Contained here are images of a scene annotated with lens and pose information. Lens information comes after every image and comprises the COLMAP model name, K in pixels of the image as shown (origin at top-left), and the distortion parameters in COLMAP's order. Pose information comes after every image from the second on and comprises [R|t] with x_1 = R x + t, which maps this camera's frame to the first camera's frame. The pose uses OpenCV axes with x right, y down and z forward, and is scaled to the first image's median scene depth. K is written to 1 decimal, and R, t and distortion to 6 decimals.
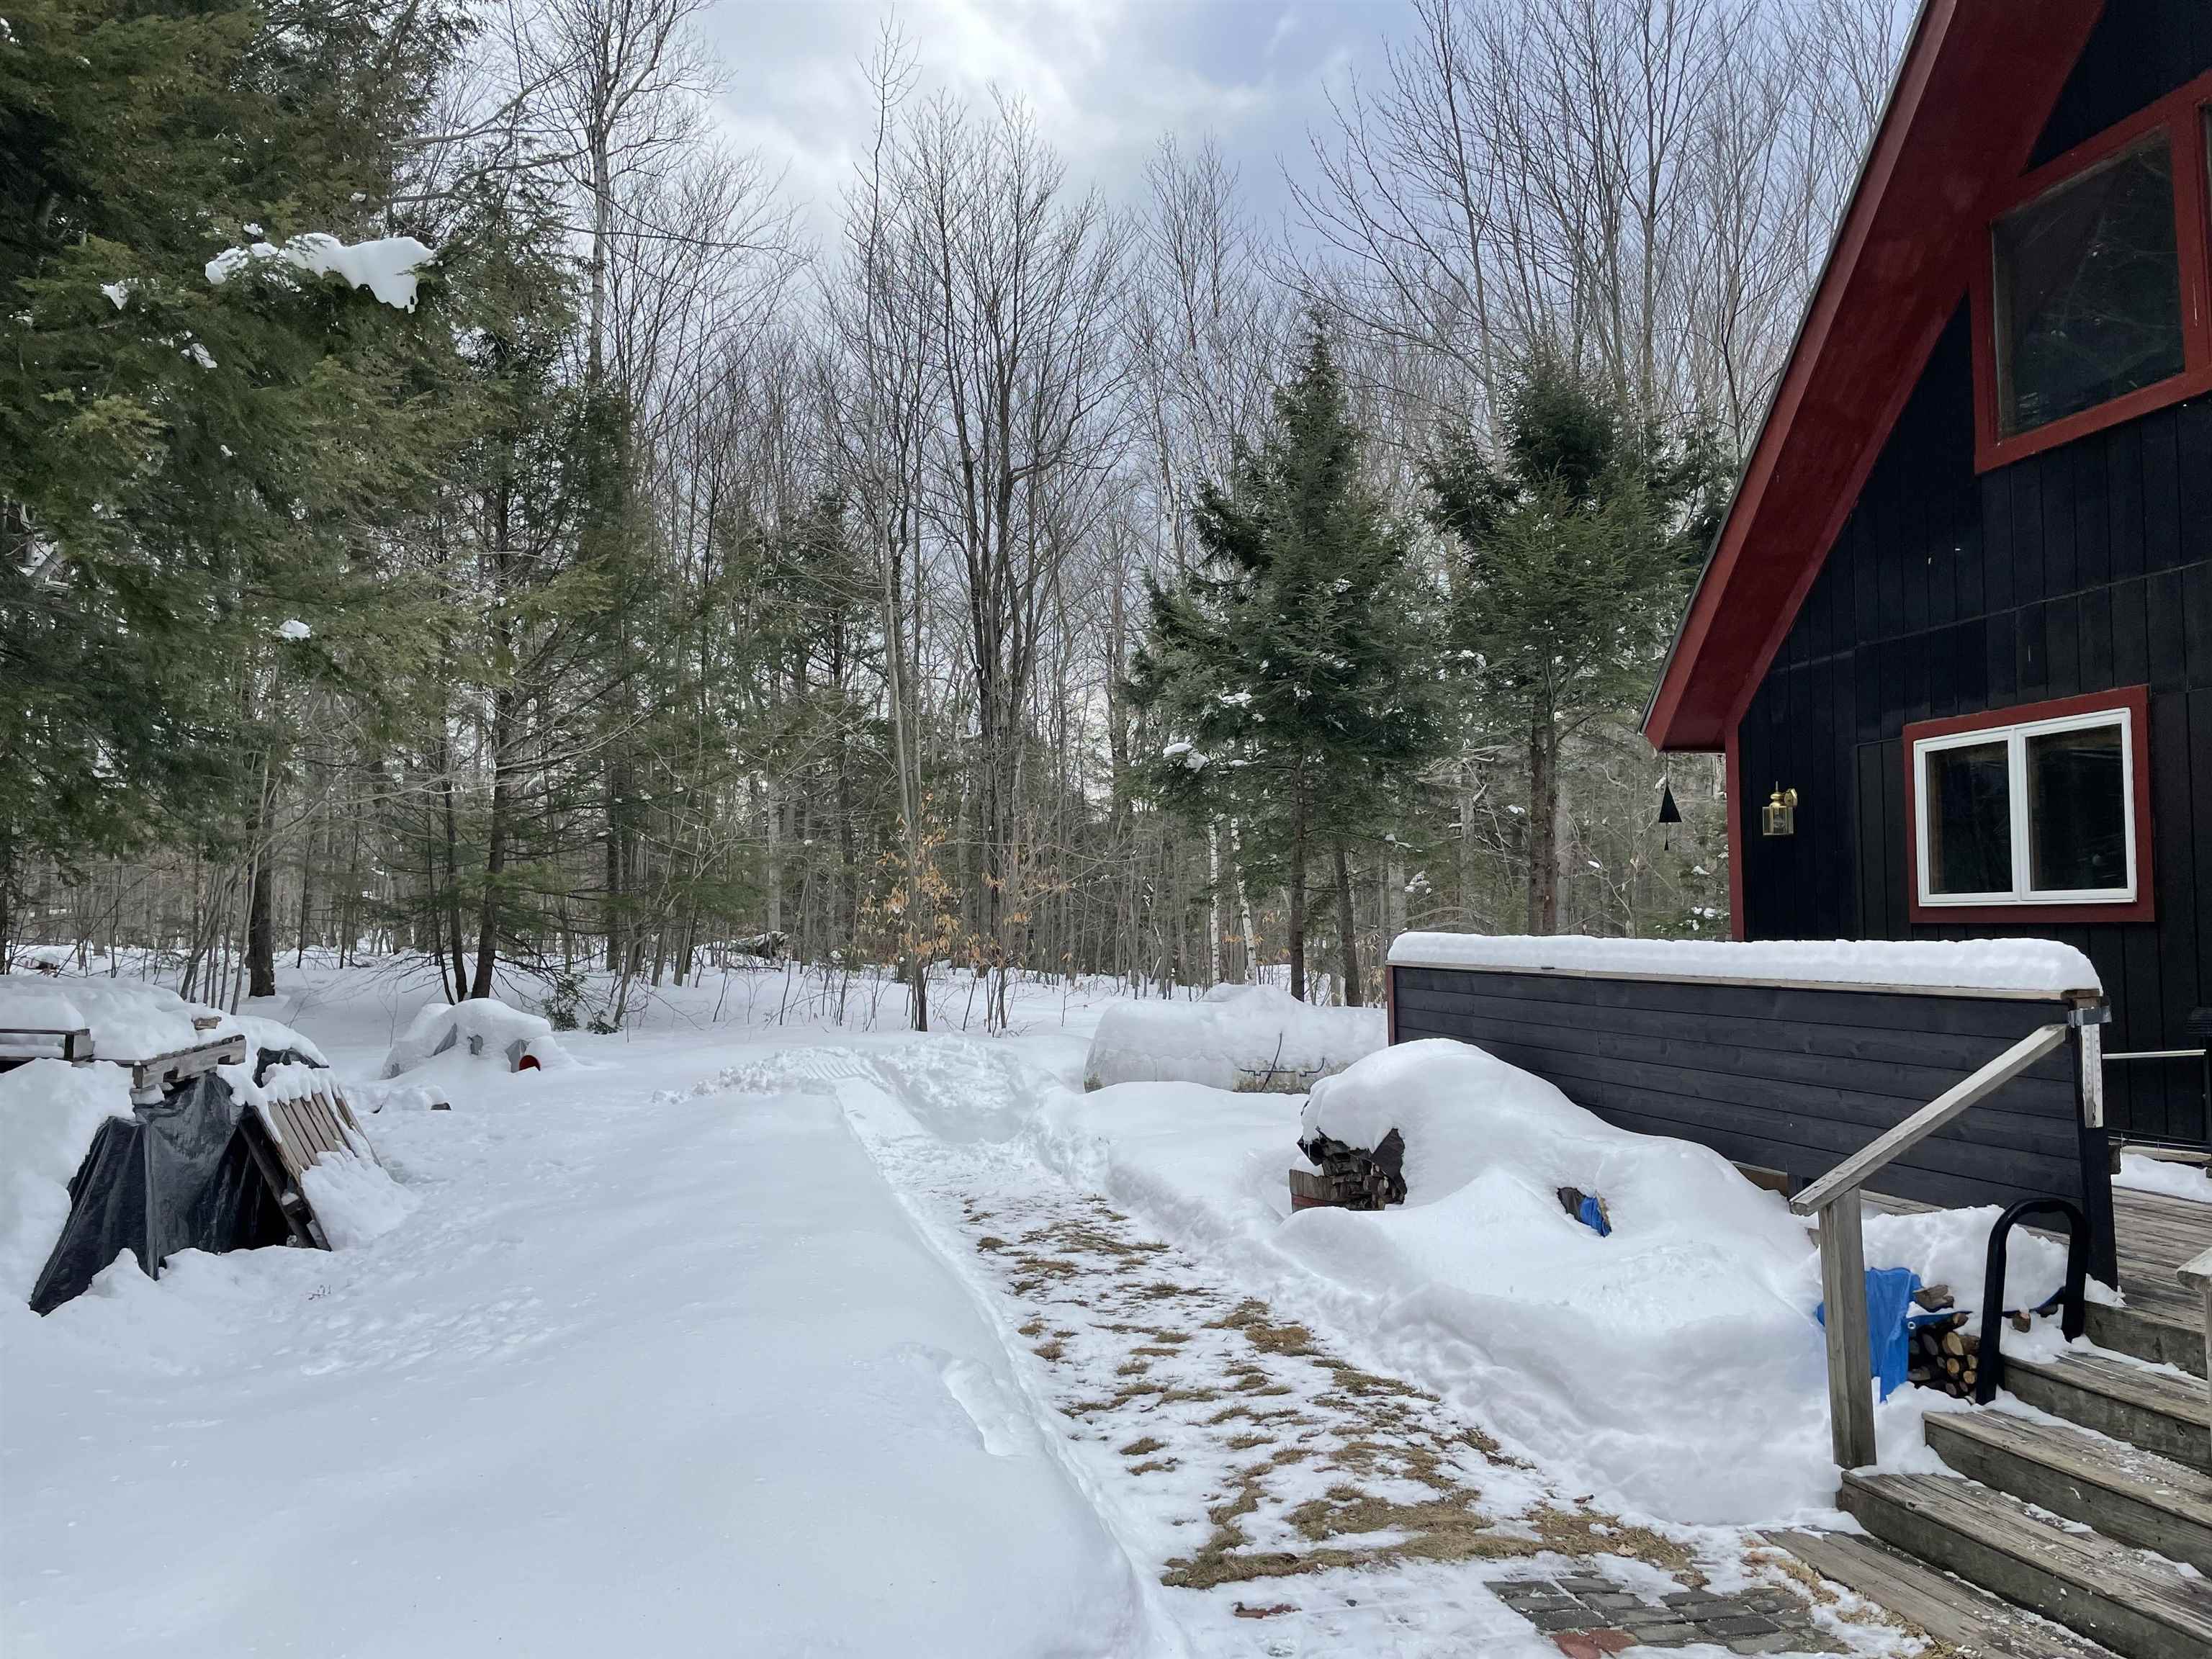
lens RADIAL K [[1669.7, 0, 1100.8], [0, 1669.7, 841.1], [0, 0, 1]] dist [0.082089, -0.112009]
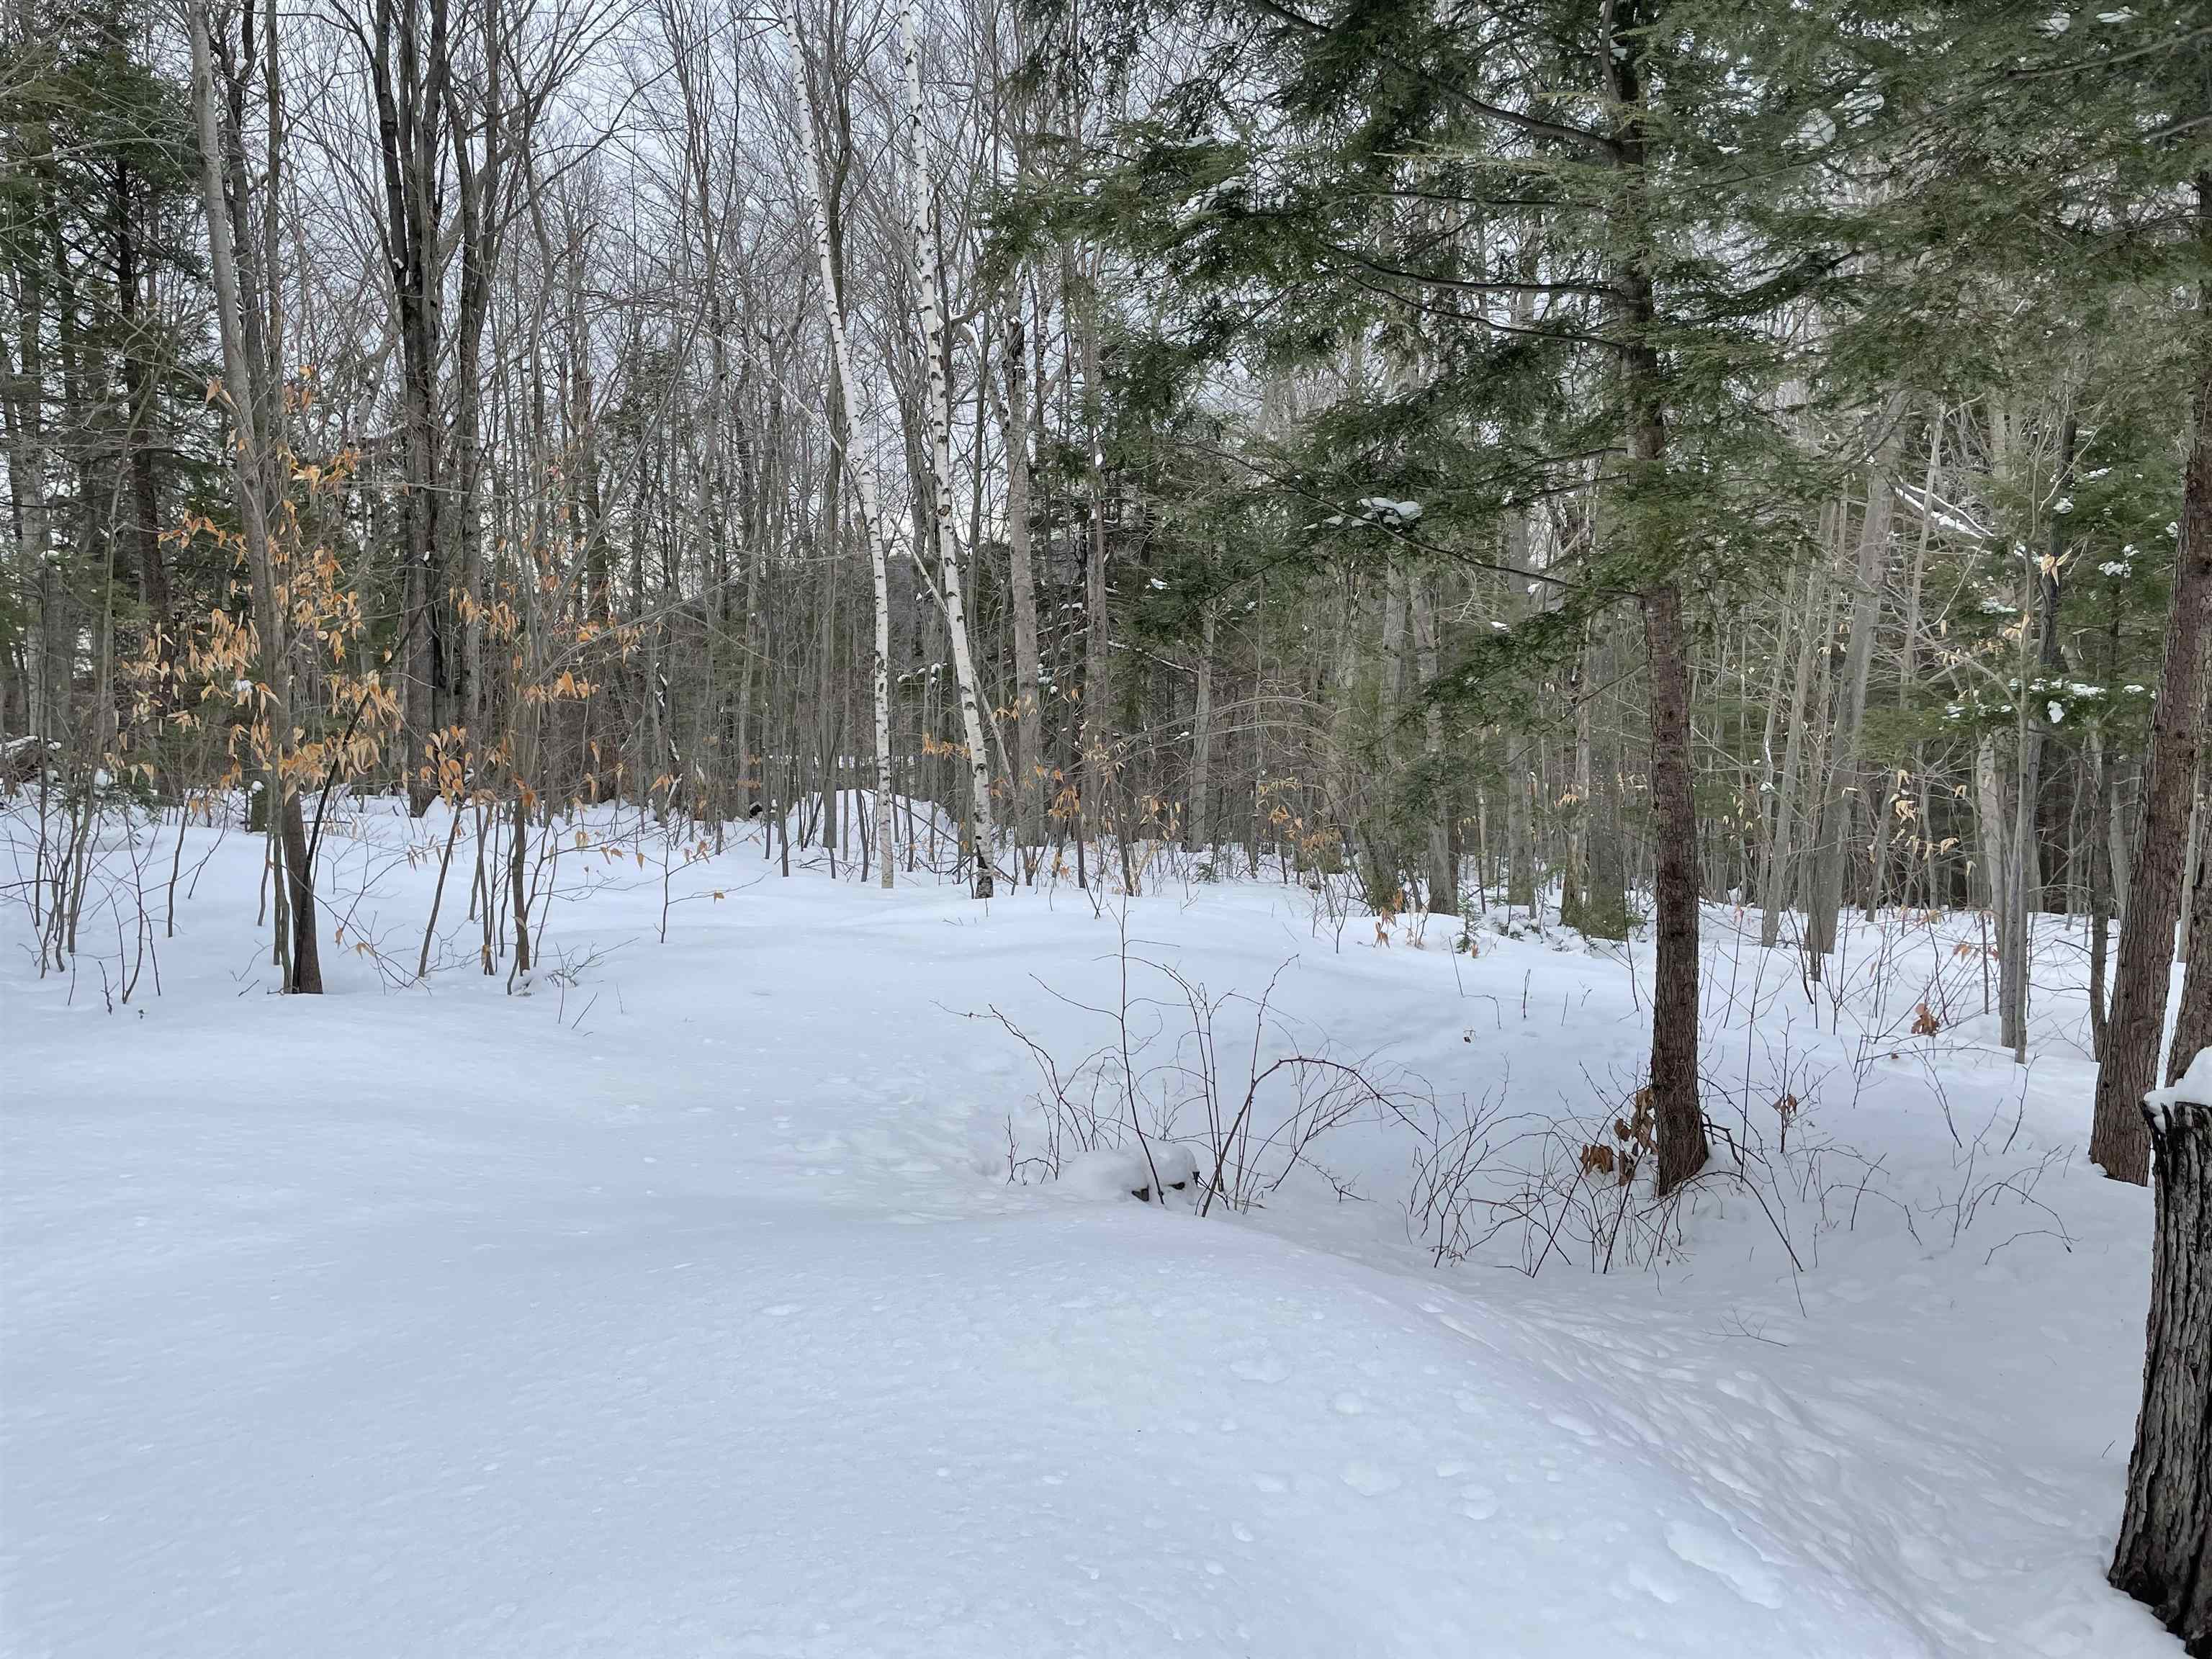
lens RADIAL K [[1669.7, 0, 1100.8], [0, 1669.7, 841.1], [0, 0, 1]] dist [0.082089, -0.112009]
pose [[0.944221, -0.009985, 0.329162, -0.072942], [-0.025773, 0.994234, 0.104092, 0.044449], [-0.328304, -0.106770, 0.938519, 0.685051]]
